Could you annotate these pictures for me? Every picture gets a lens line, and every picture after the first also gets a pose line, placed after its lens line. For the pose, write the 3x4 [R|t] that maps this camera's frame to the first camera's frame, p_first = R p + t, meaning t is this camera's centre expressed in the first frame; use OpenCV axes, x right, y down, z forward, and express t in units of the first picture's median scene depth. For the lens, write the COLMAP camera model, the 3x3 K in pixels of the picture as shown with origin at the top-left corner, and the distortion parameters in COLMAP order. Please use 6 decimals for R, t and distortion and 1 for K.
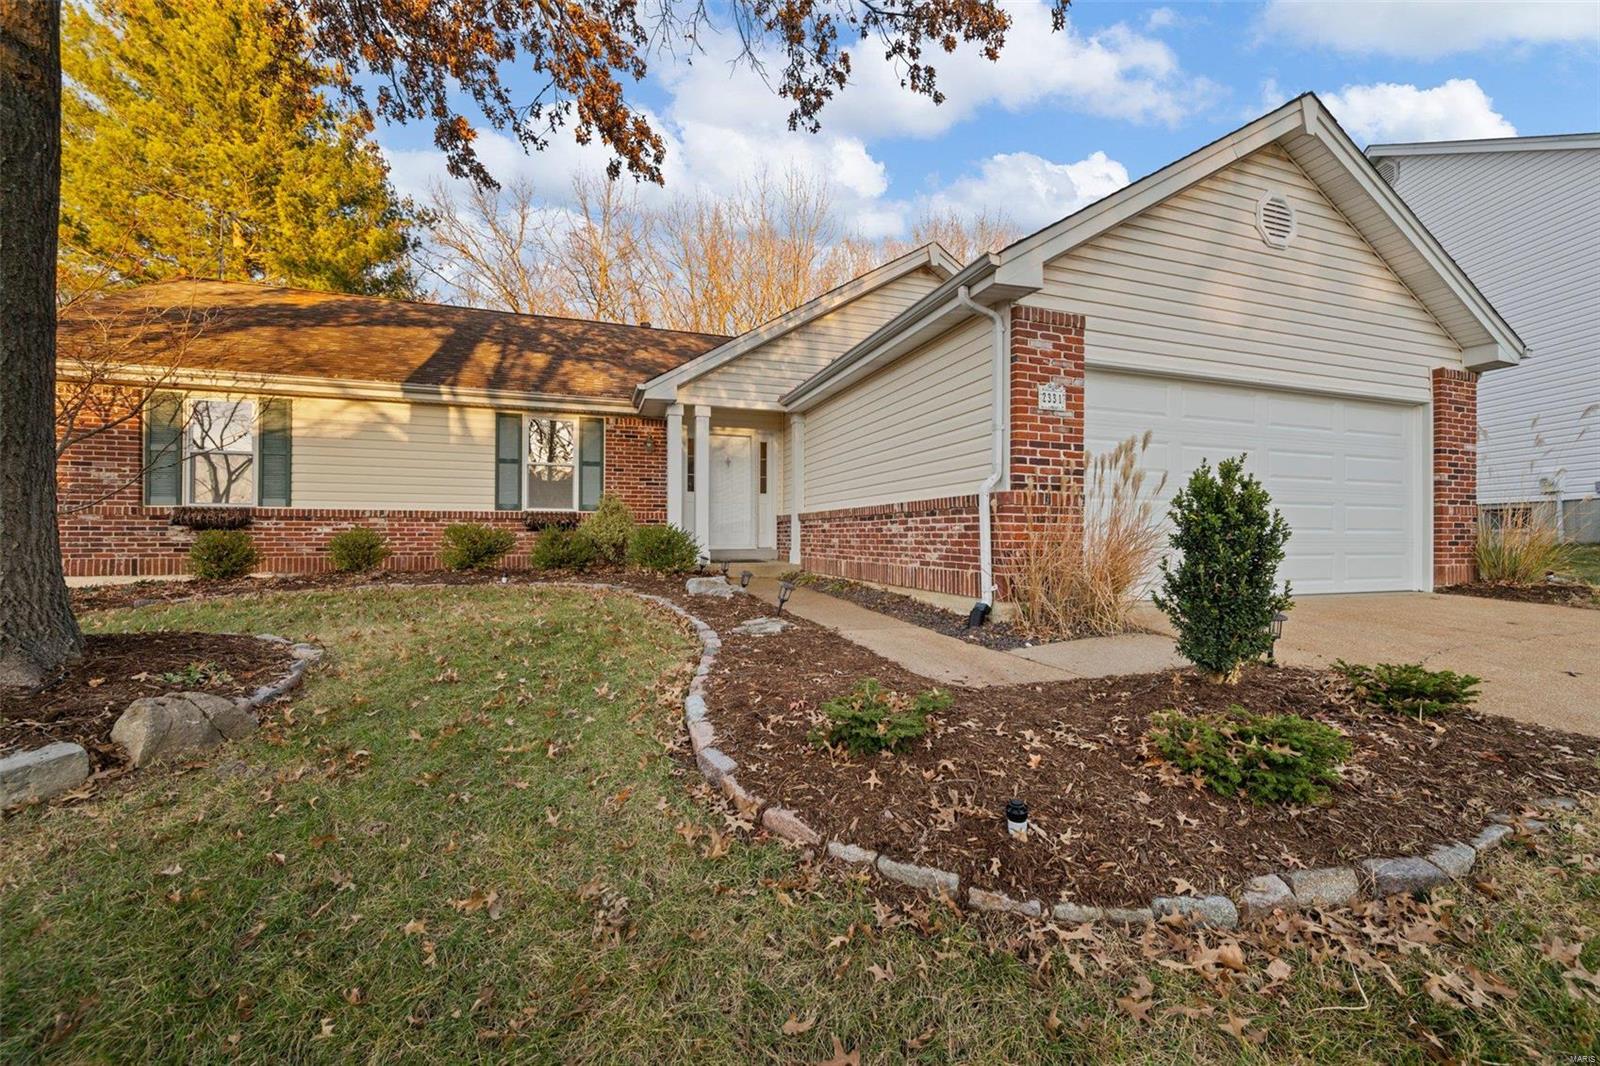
lens RADIAL K [[626.1, 0, 807.9], [0, 626.1, 532.2], [0, 0, 1]] dist [0.000052, 0.000149]
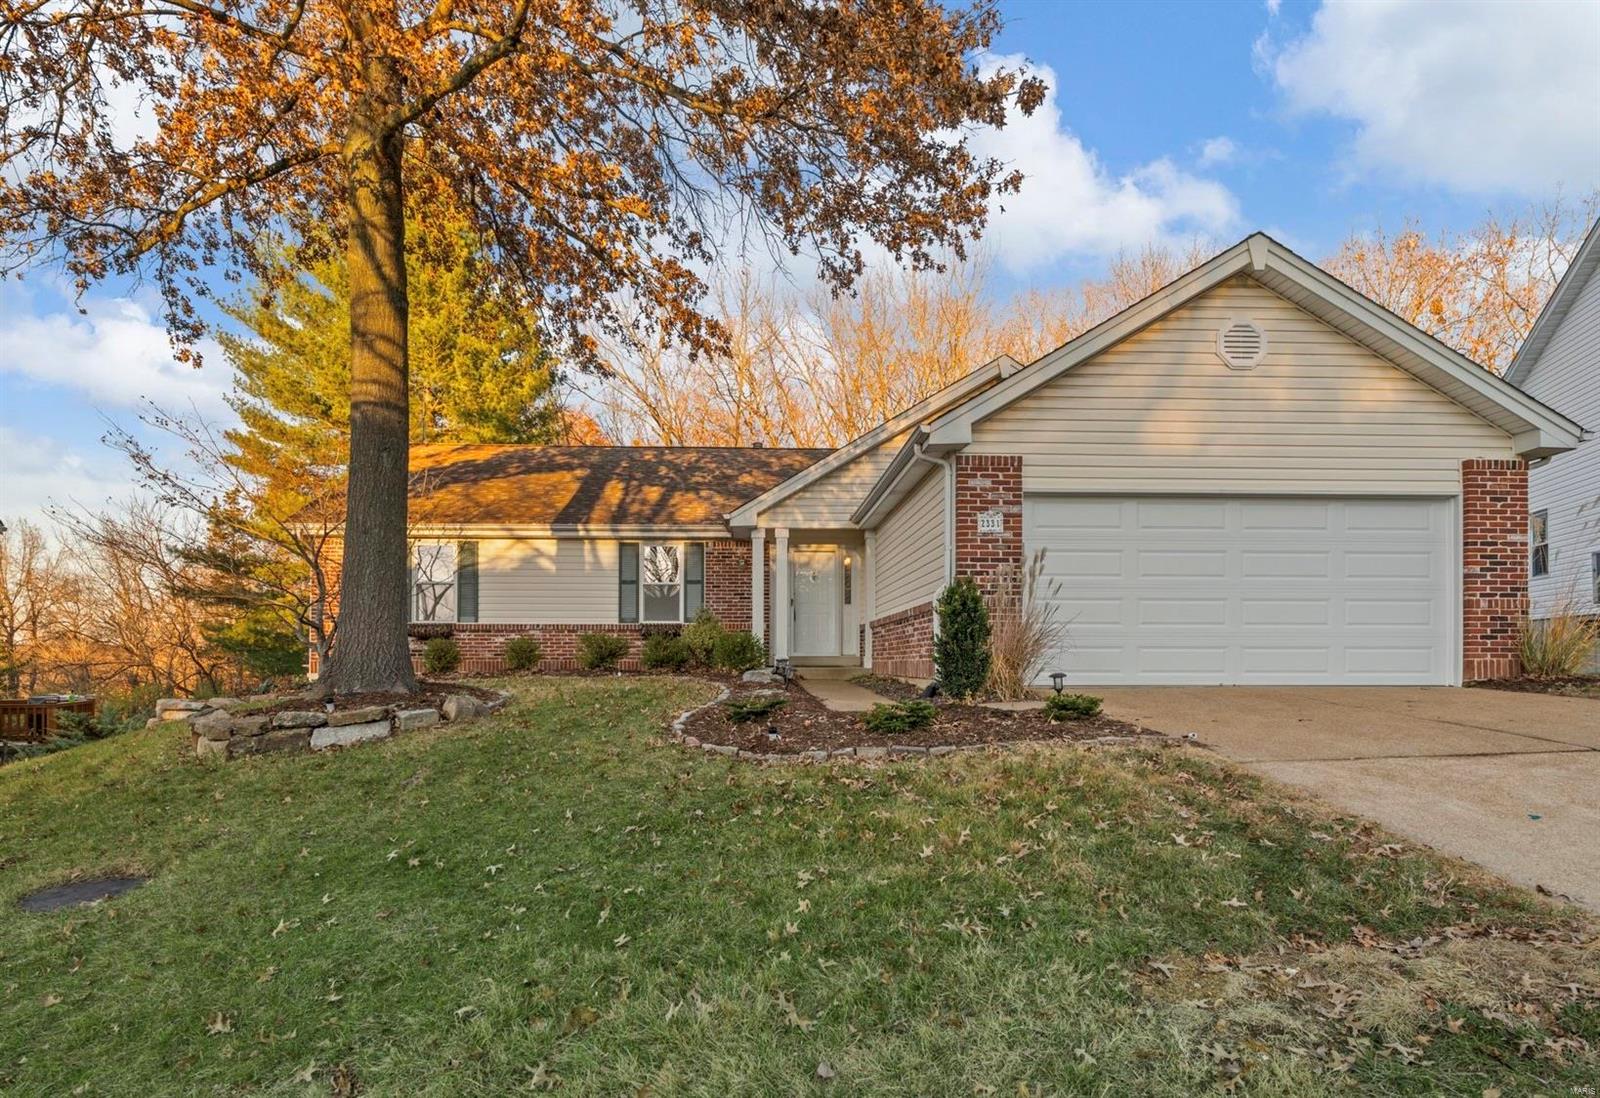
lens RADIAL K [[810.8, 0, 794.2], [0, 810.8, 659.9], [0, 0, 1]] dist [0.002418, 0.000311]
pose [[0.958875, -0.004606, -0.283790, 0.284154], [0.005125, 0.999986, 0.001087, 0.037796], [0.283781, -0.002496, 0.958886, -0.427938]]
